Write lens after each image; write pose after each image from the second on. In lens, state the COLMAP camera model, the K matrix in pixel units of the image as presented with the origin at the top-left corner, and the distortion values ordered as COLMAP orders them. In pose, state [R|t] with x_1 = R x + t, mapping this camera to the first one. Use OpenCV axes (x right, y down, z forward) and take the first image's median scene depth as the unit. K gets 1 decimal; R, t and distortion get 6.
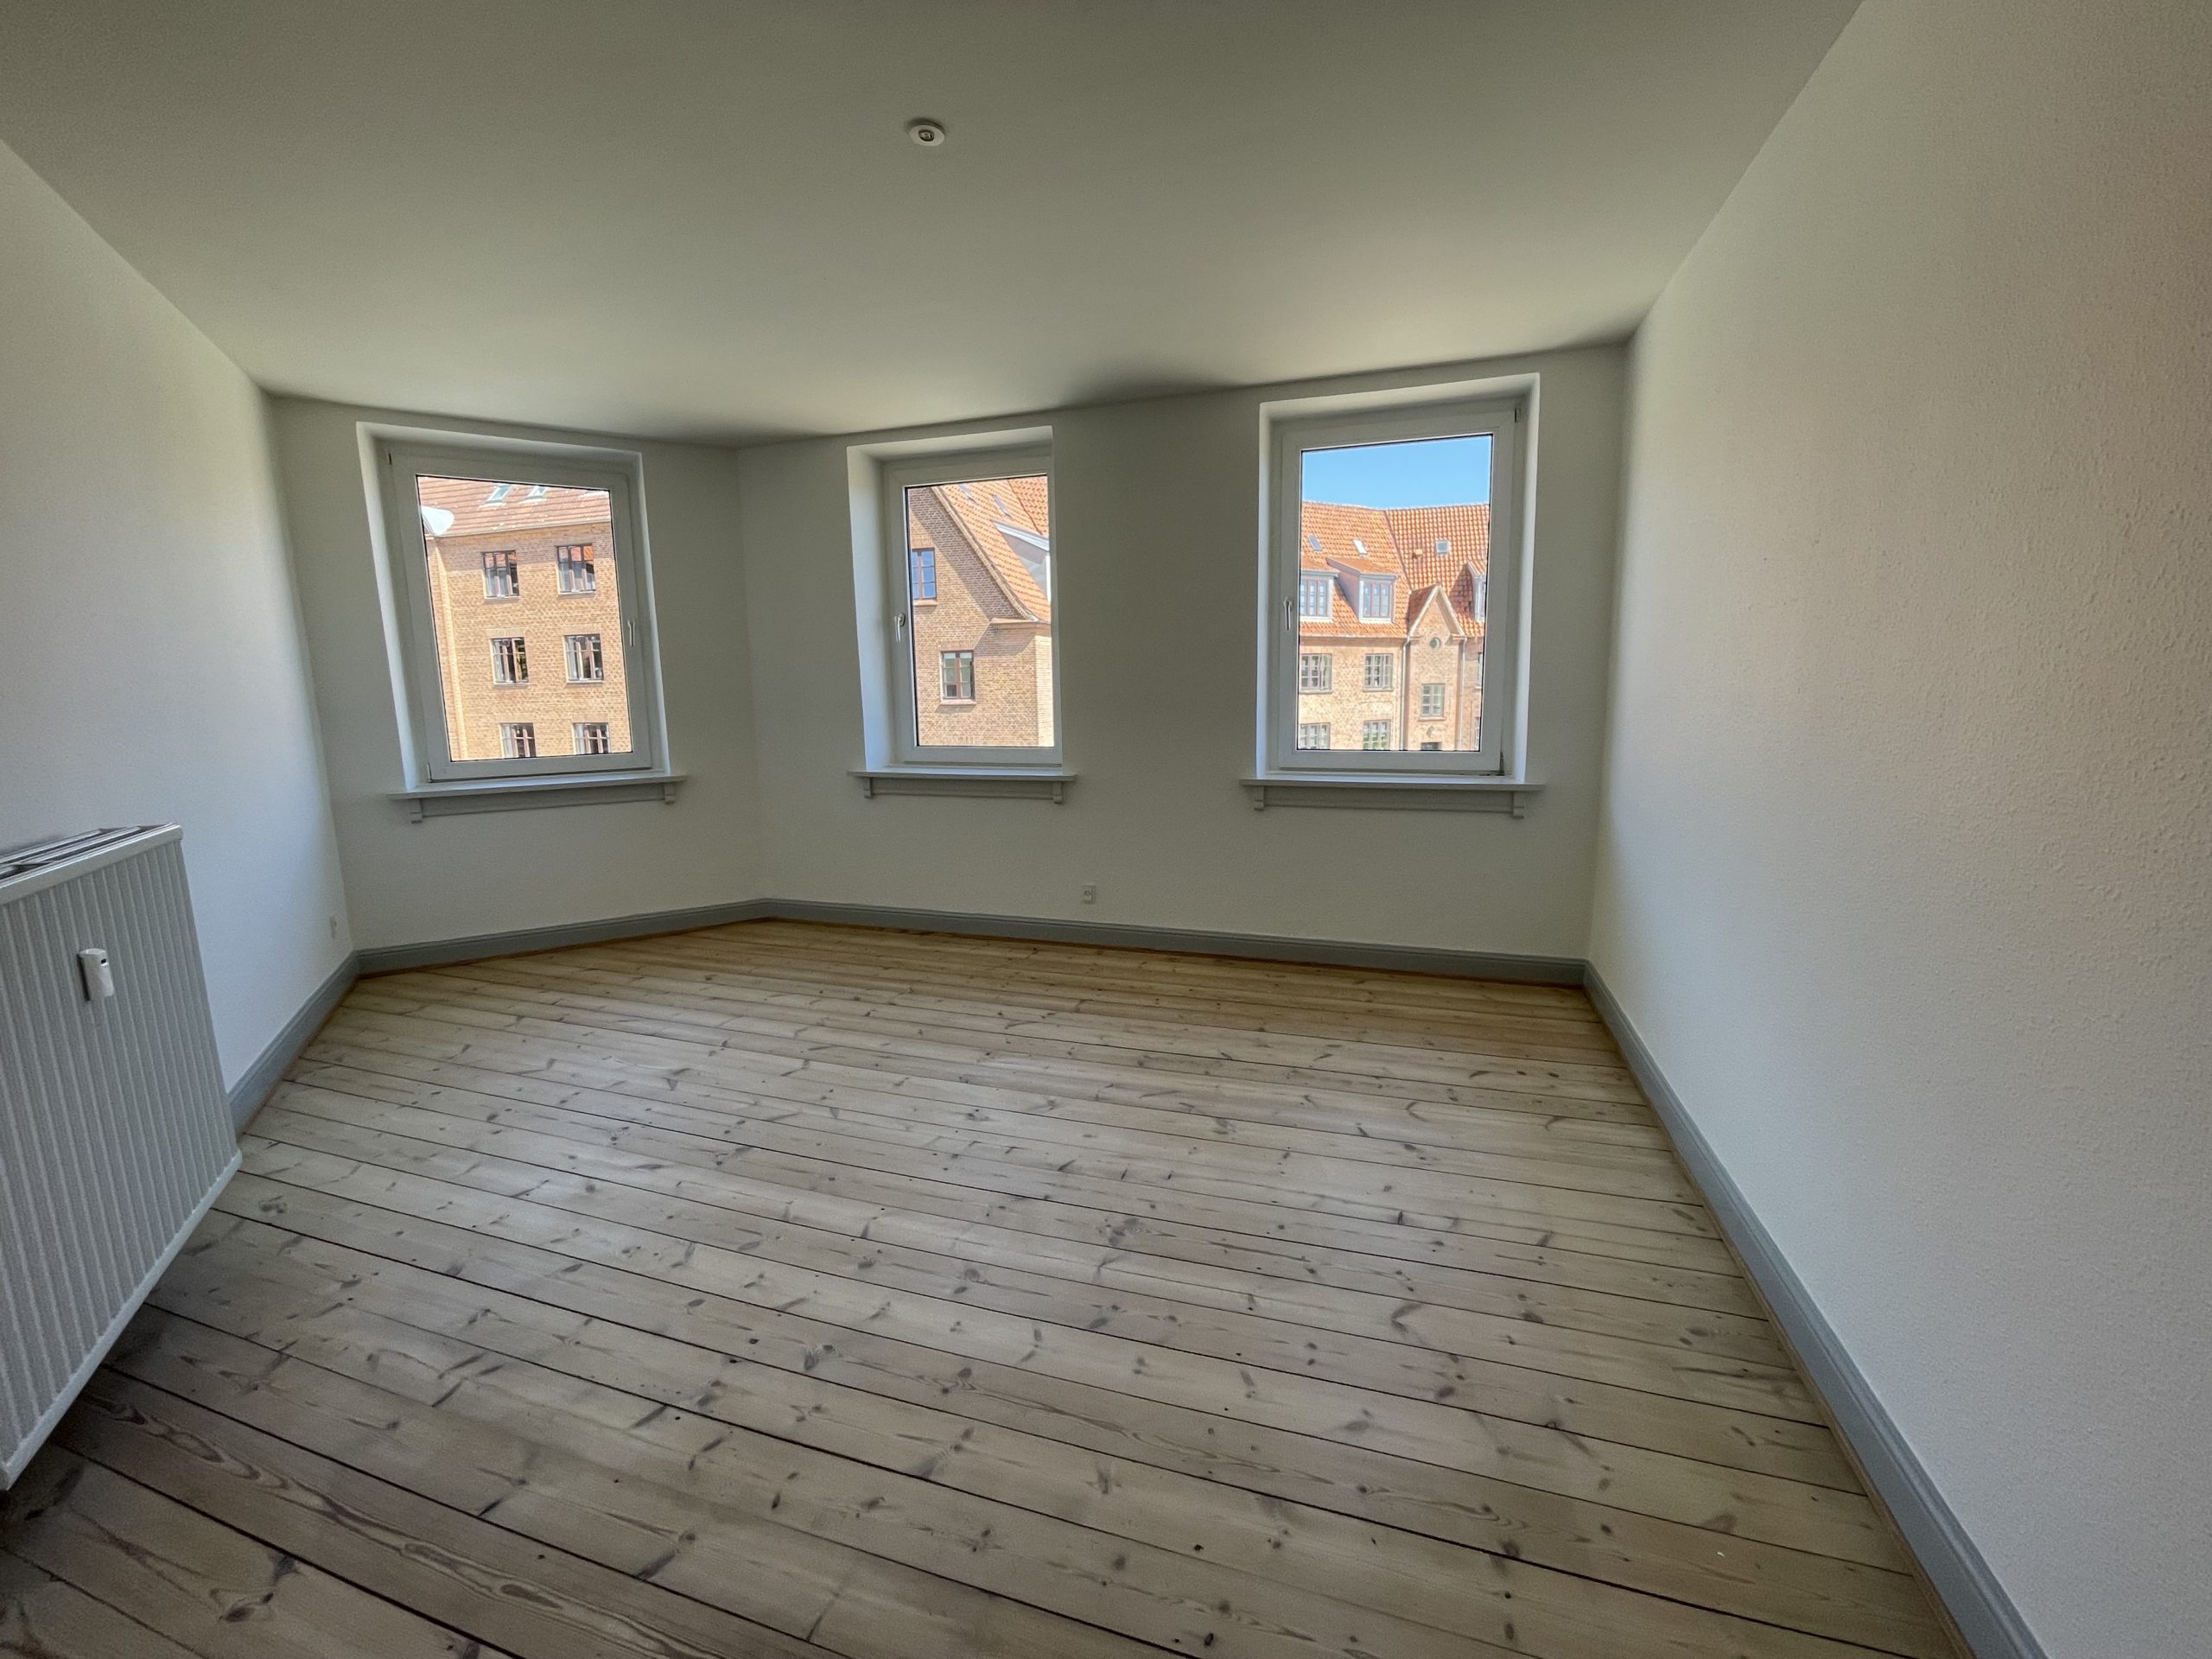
lens RADIAL K [[888.4, 0, 1112.0], [0, 888.4, 821.8], [0, 0, 1]] dist [-0.003403, -0.000656]
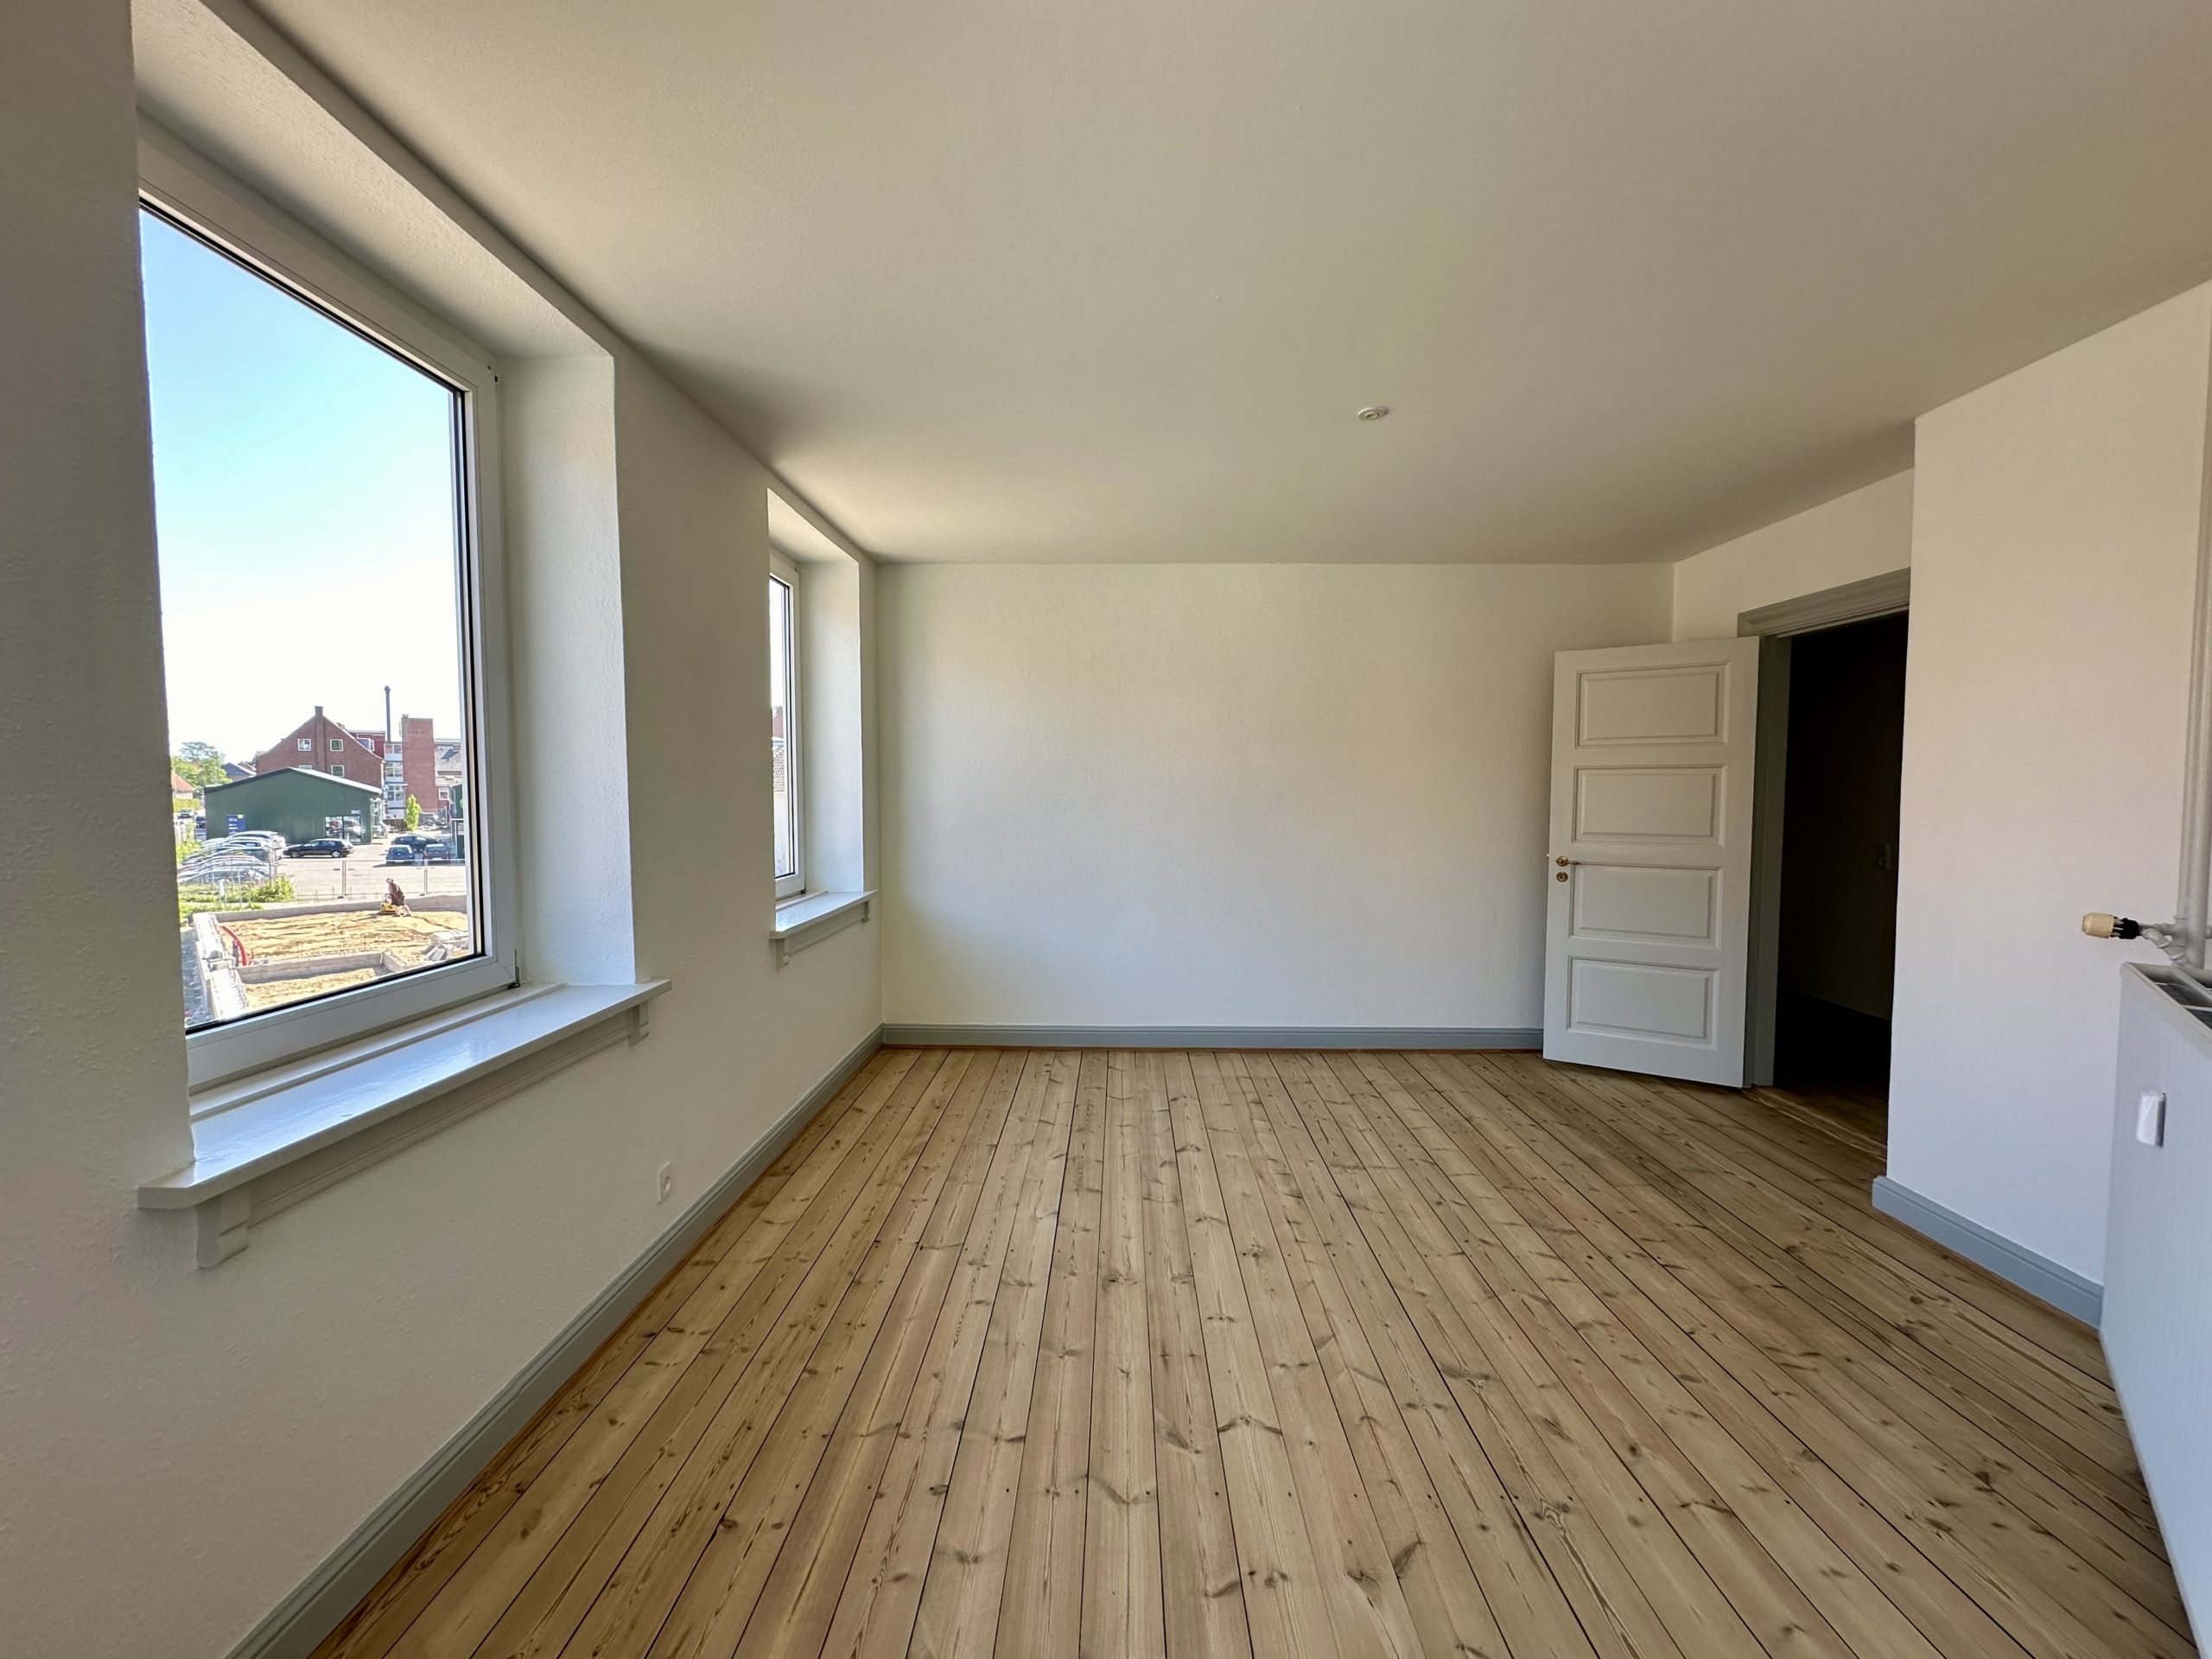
lens RADIAL K [[887.7, 0, 1111.0], [0, 887.7, 828.1], [0, 0, 1]] dist [0.002367, 0.000165]
pose [[-0.295427, -0.031499, 0.954846, -0.948843], [0.152458, 0.985094, 0.079667, -0.211608], [-0.943122, 0.169109, -0.286221, 1.255934]]
